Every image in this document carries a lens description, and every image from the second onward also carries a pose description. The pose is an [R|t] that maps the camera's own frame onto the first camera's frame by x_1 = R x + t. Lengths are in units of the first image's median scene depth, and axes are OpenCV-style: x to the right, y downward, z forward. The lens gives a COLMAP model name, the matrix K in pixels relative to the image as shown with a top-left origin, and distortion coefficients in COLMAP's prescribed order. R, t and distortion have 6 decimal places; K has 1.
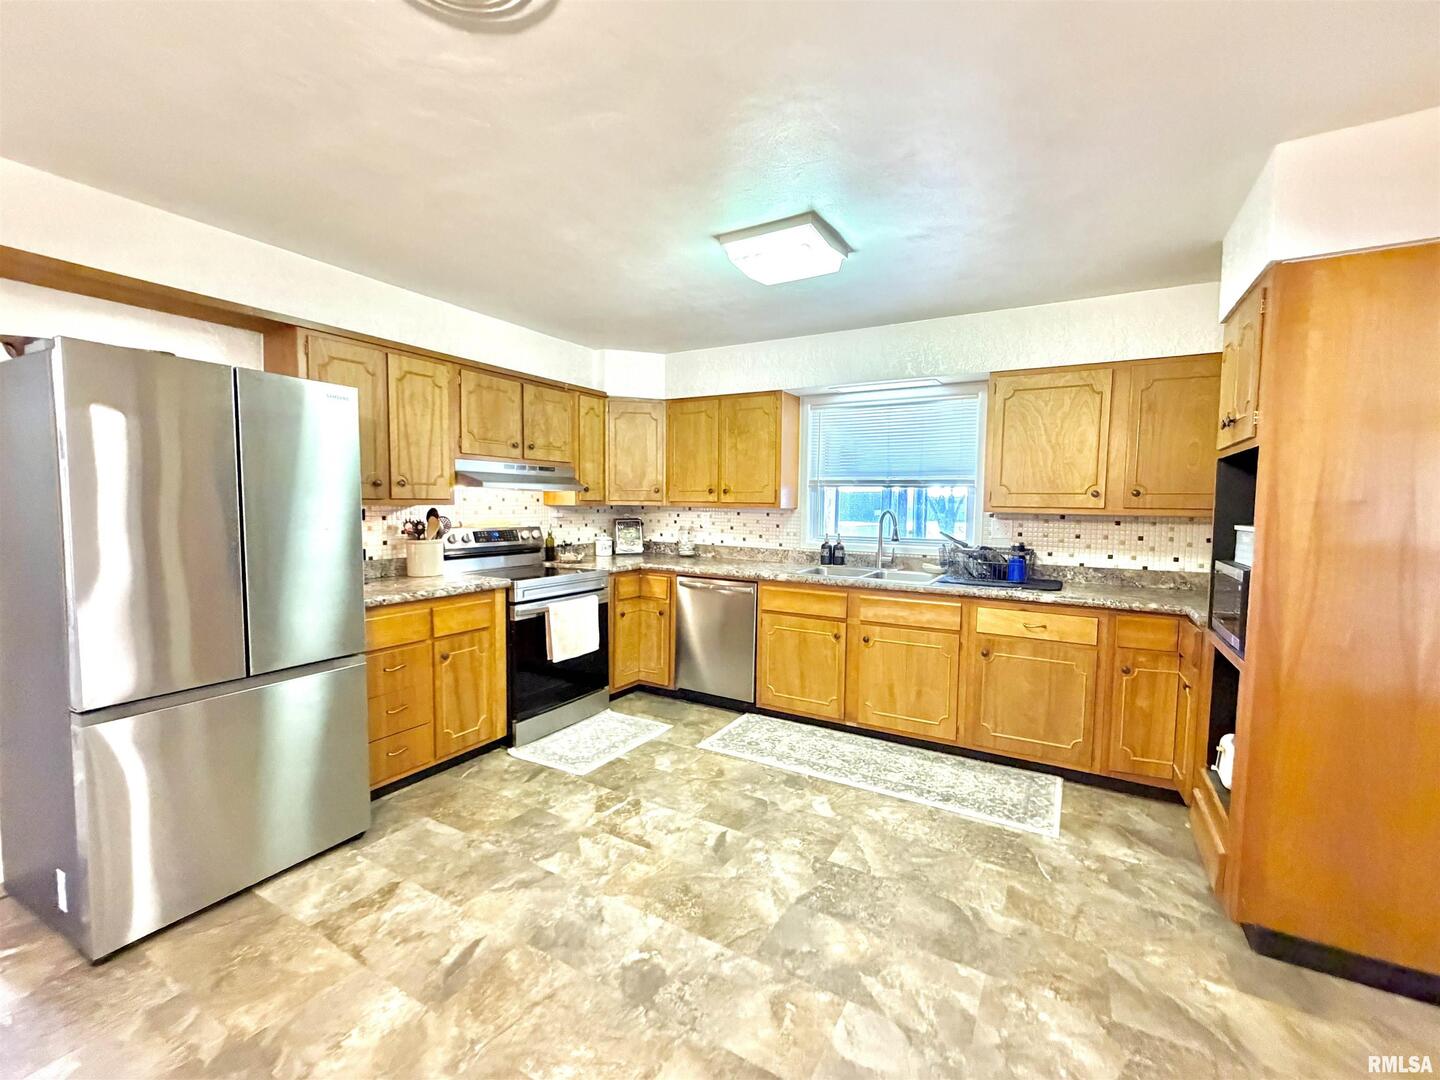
lens RADIAL K [[620.6, 0, 717.6], [0, 620.6, 540.8], [0, 0, 1]] dist [0.000551, -0.000068]
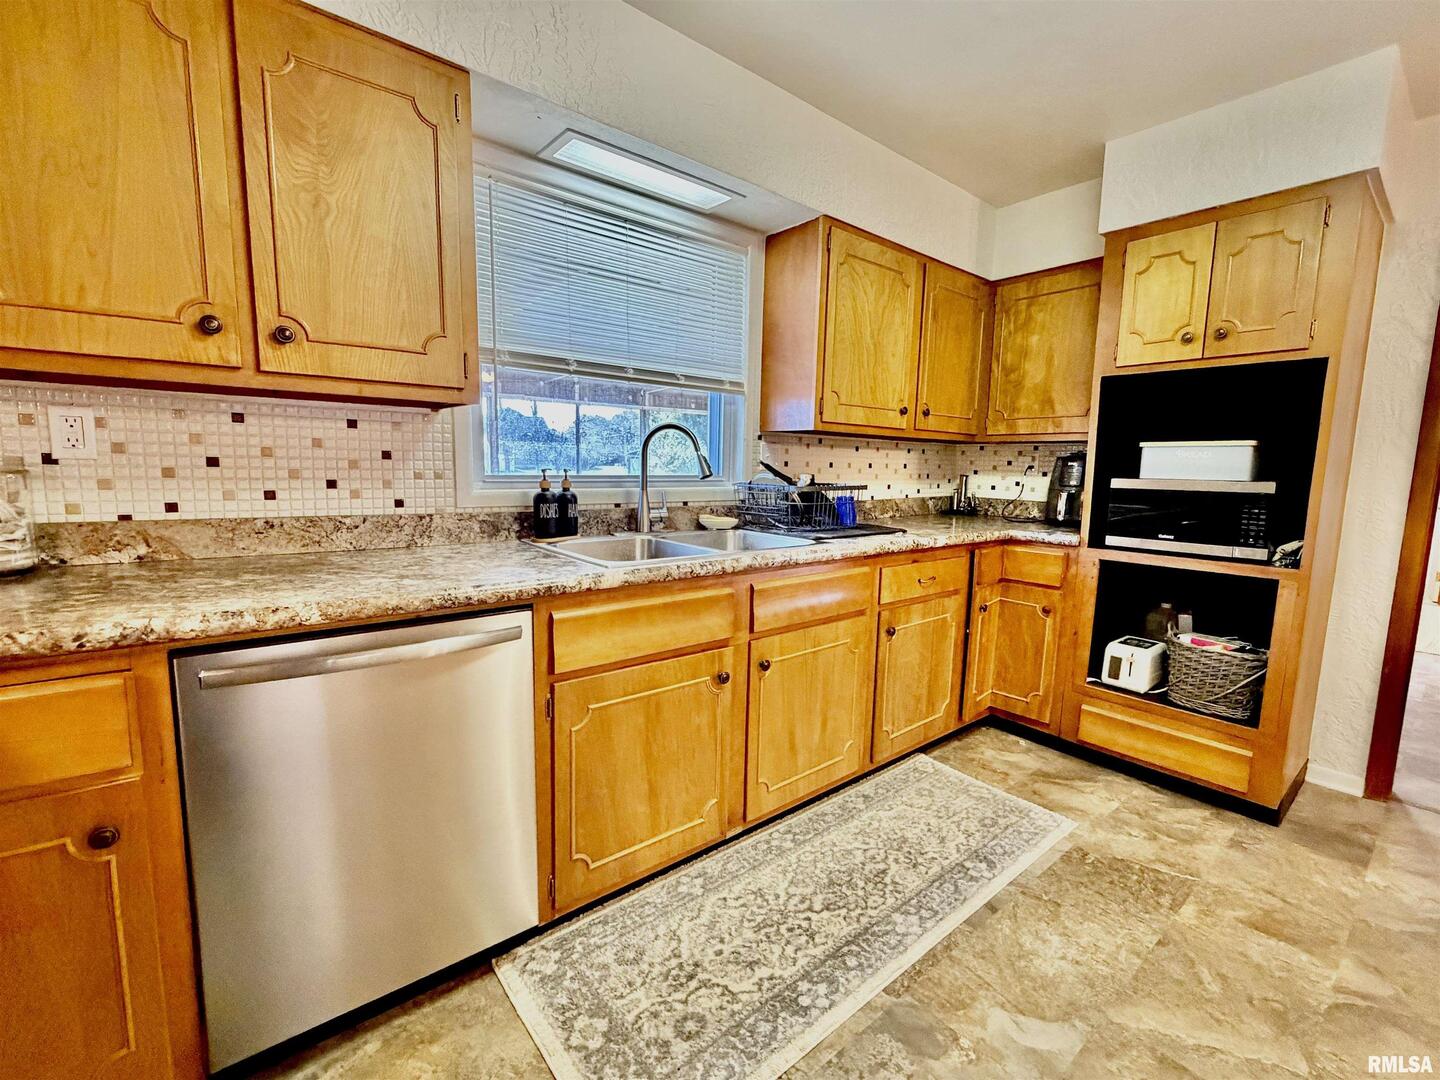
lens RADIAL K [[620.6, 0, 717.6], [0, 620.6, 540.8], [0, 0, 1]] dist [0.000551, -0.000068]
pose [[0.350864, -0.120676, 0.928618, -0.254228], [0.044586, 0.992690, 0.112156, -0.006446], [-0.935364, 0.002051, 0.353680, 0.866147]]
